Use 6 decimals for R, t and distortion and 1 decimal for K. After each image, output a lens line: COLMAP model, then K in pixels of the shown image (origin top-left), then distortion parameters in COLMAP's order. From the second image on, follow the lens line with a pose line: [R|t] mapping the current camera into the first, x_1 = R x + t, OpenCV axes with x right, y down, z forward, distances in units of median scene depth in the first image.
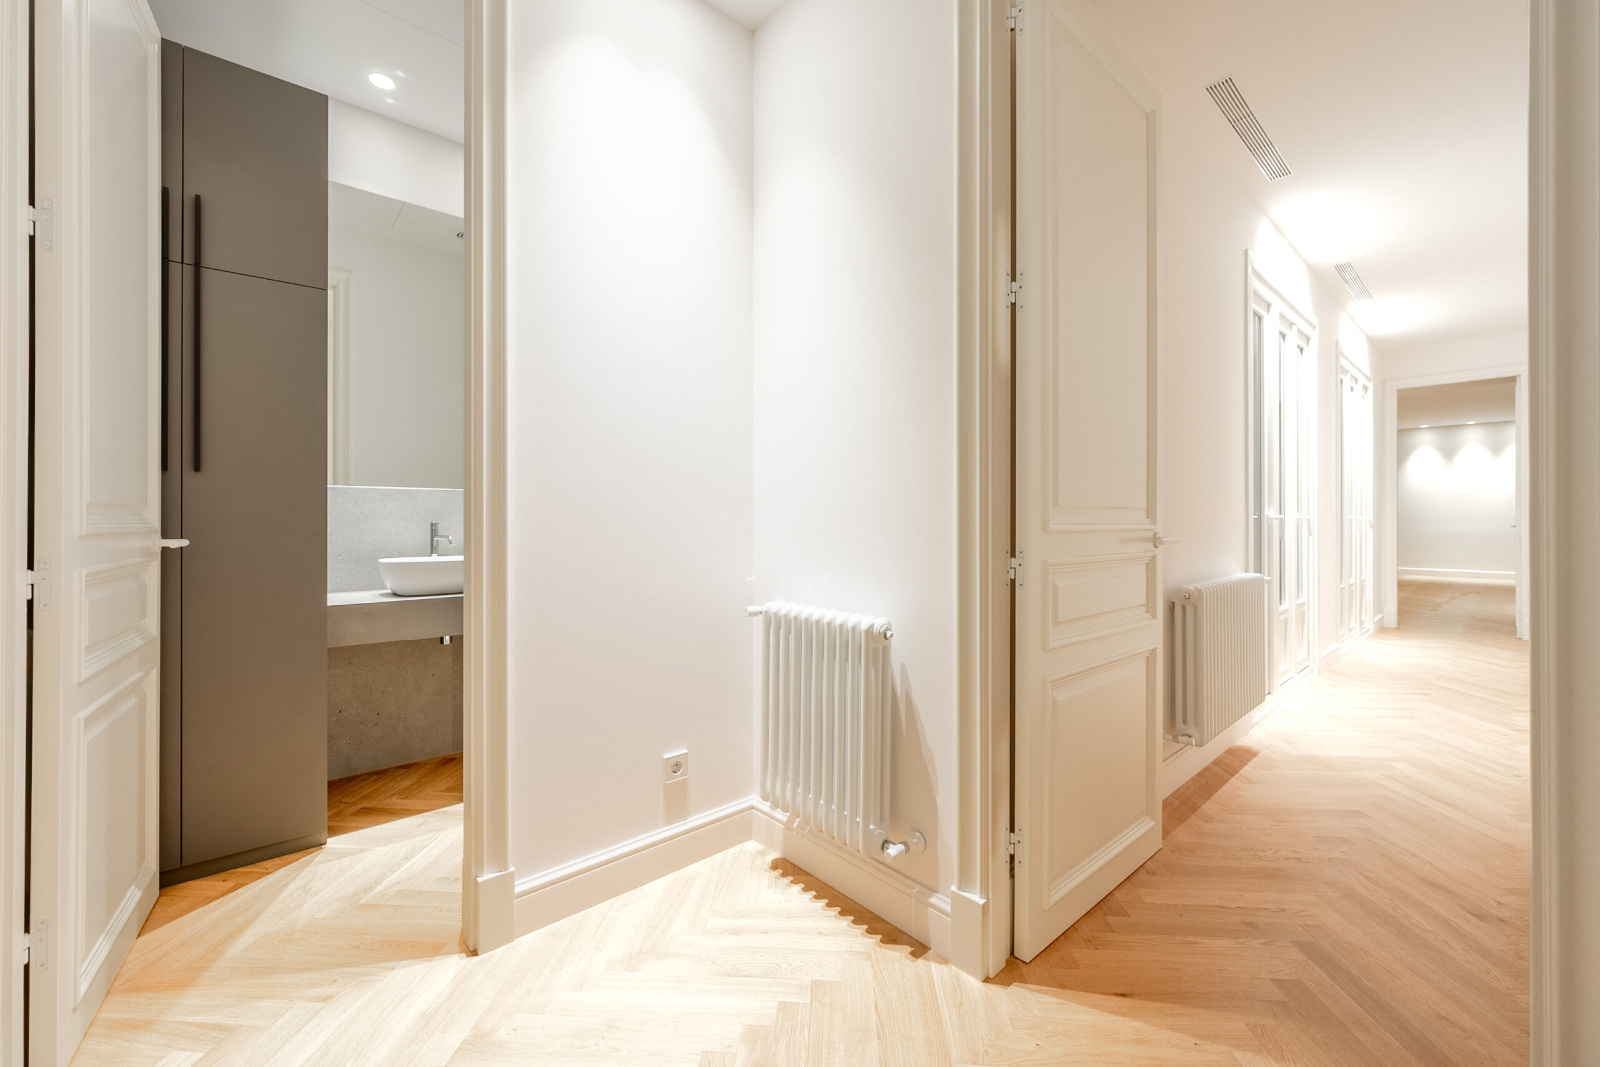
lens RADIAL K [[652.2, 0, 788.5], [0, 652.2, 522.1], [0, 0, 1]] dist [-0.001374, -0.000025]
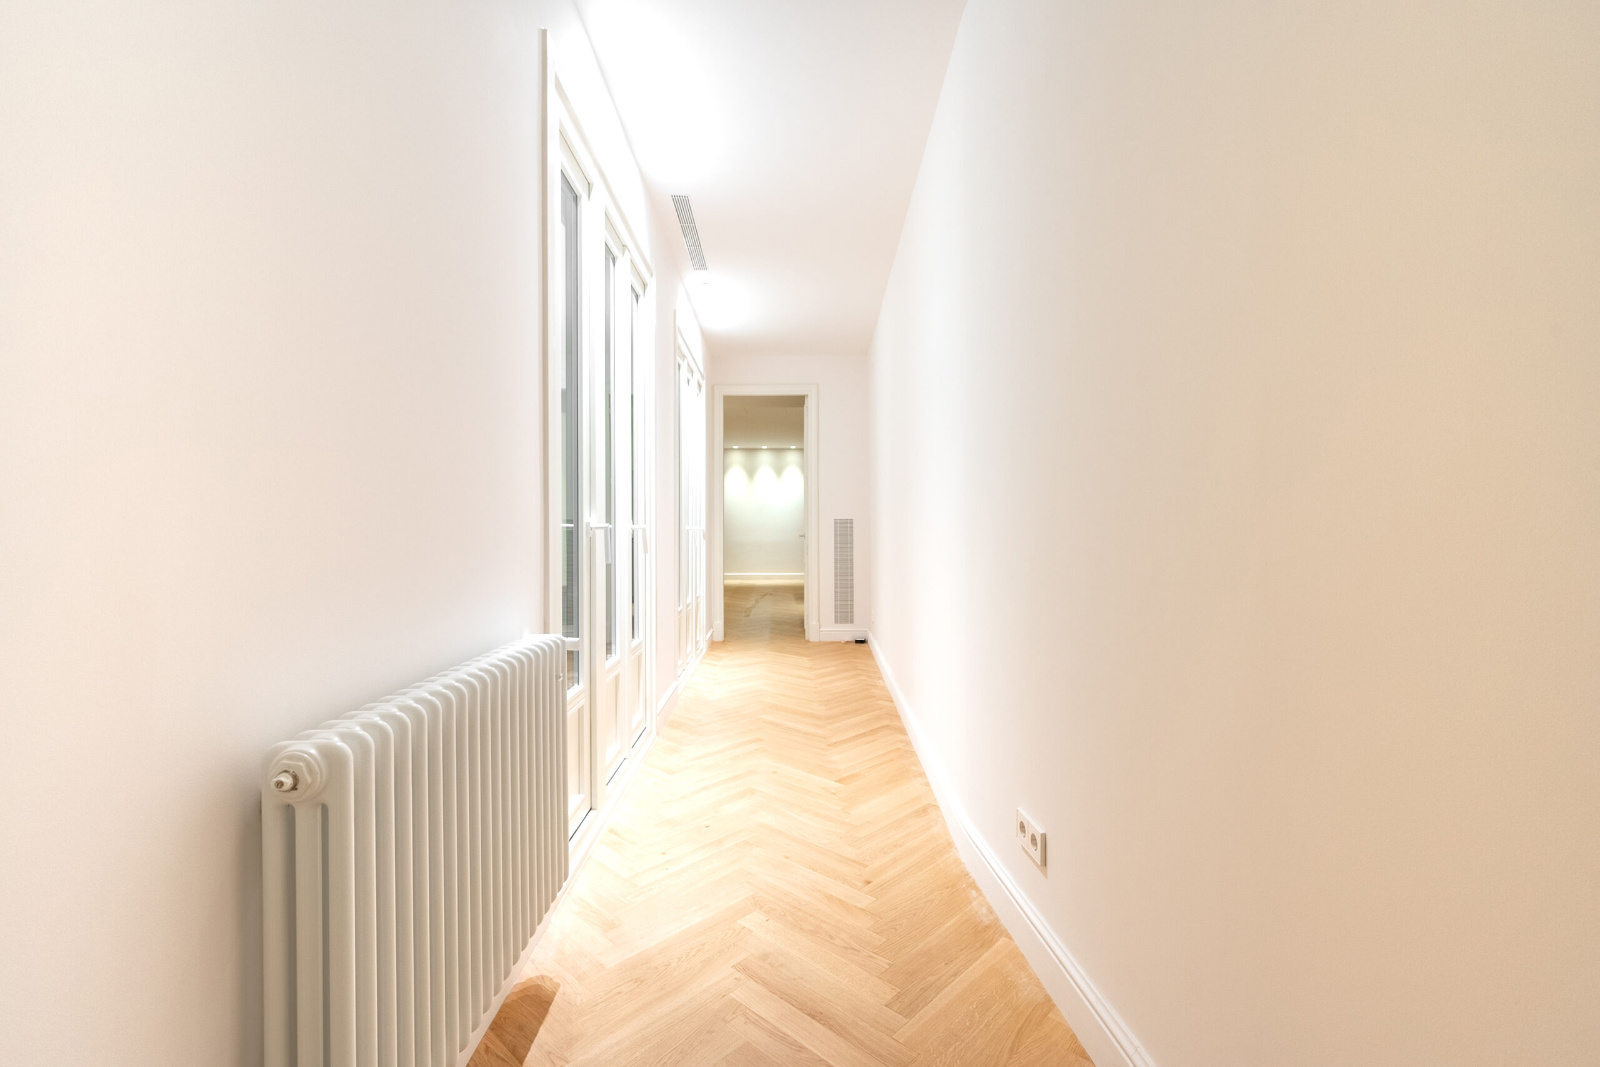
lens RADIAL K [[716.6, 0, 782.2], [0, 716.6, 533.7], [0, 0, 1]] dist [0.002031, 0.000421]
pose [[0.662137, -0.002410, 0.749379, 0.307223], [0.001096, 0.999997, 0.002248, -0.001394], [-0.749382, -0.000667, 0.662138, 0.363459]]
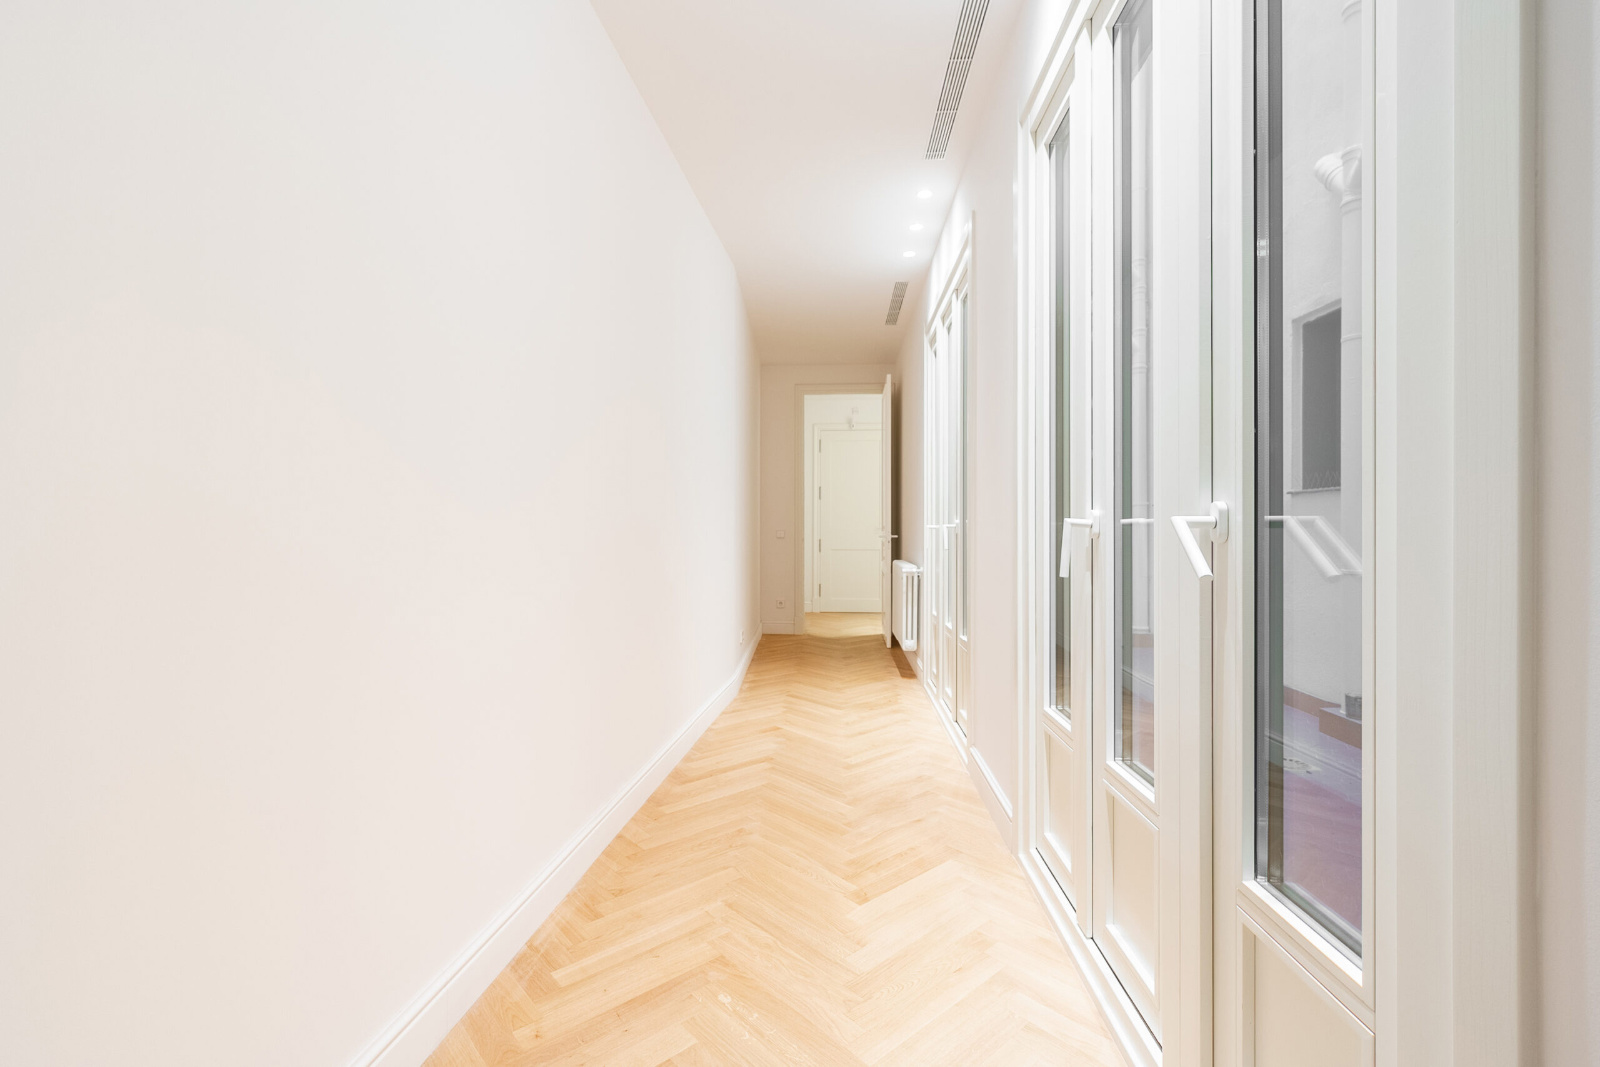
lens RADIAL K [[702.1, 0, 797.7], [0, 702.1, 532.9], [0, 0, 1]] dist [0.001607, -0.000743]
pose [[-0.707927, 0.007028, -0.706250, 1.640648], [0.005806, 0.999975, 0.004132, -0.001005], [0.706262, -0.001175, -0.707950, 1.576616]]
